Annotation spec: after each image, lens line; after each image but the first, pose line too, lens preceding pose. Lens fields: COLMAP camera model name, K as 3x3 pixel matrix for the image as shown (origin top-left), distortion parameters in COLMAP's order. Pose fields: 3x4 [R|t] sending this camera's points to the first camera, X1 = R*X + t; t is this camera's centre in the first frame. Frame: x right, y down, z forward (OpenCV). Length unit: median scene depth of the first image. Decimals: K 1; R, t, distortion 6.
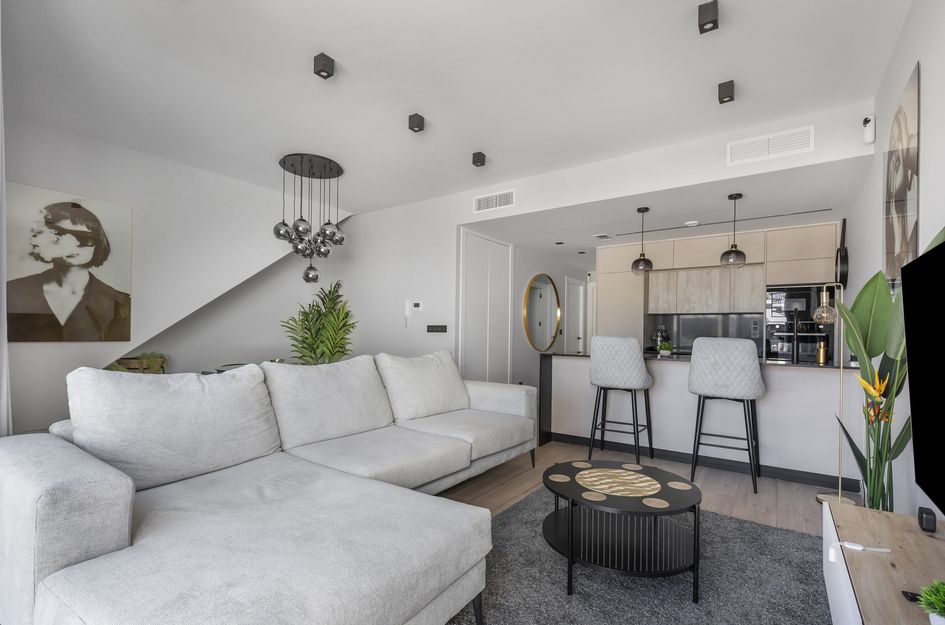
lens RADIAL K [[429.9, 0, 461.4], [0, 429.9, 334.0], [0, 0, 1]] dist [0.005235, -0.002087]
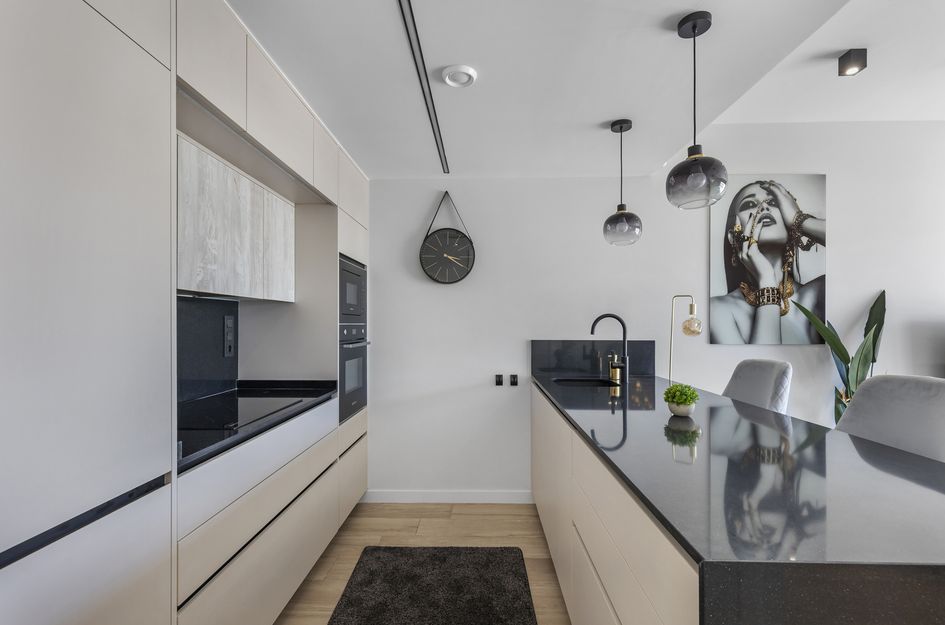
lens RADIAL K [[429.9, 0, 479.2], [0, 429.9, 327.1], [0, 0, 1]] dist [0.005235, -0.002087]
pose [[-0.588035, -0.020120, 0.808585, 0.259936], [-0.004904, 0.999761, 0.021311, -0.047625], [-0.808821, 0.008566, -0.587993, 1.518066]]
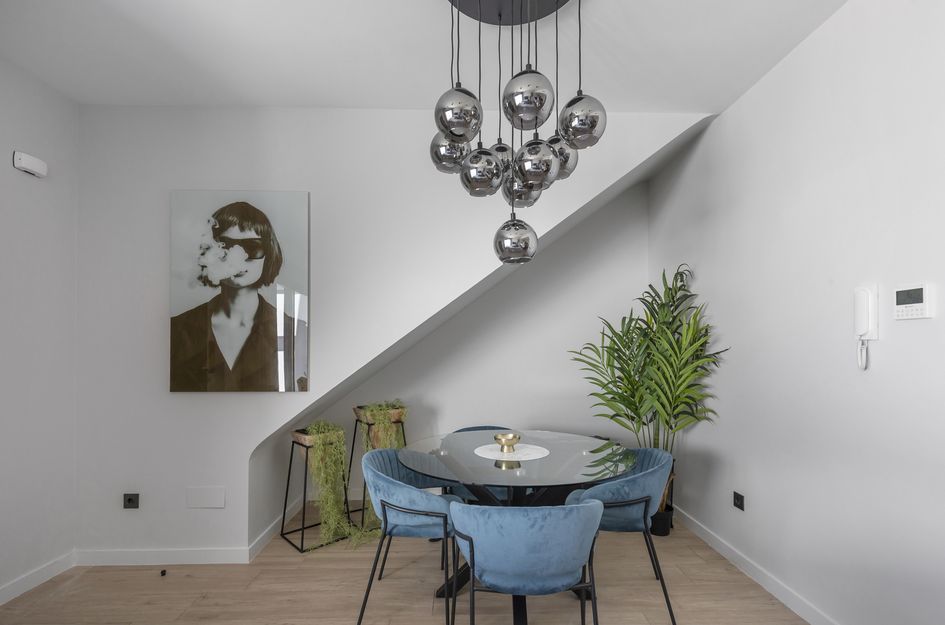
lens RADIAL K [[429.9, 0, 473.9], [0, 429.9, 339.7], [0, 0, 1]] dist [0.005235, -0.002087]
pose [[0.616680, -0.026955, -0.786752, -0.084009], [0.008419, 0.999582, -0.027648, -0.044755], [0.787169, 0.010426, 0.616650, 0.825092]]
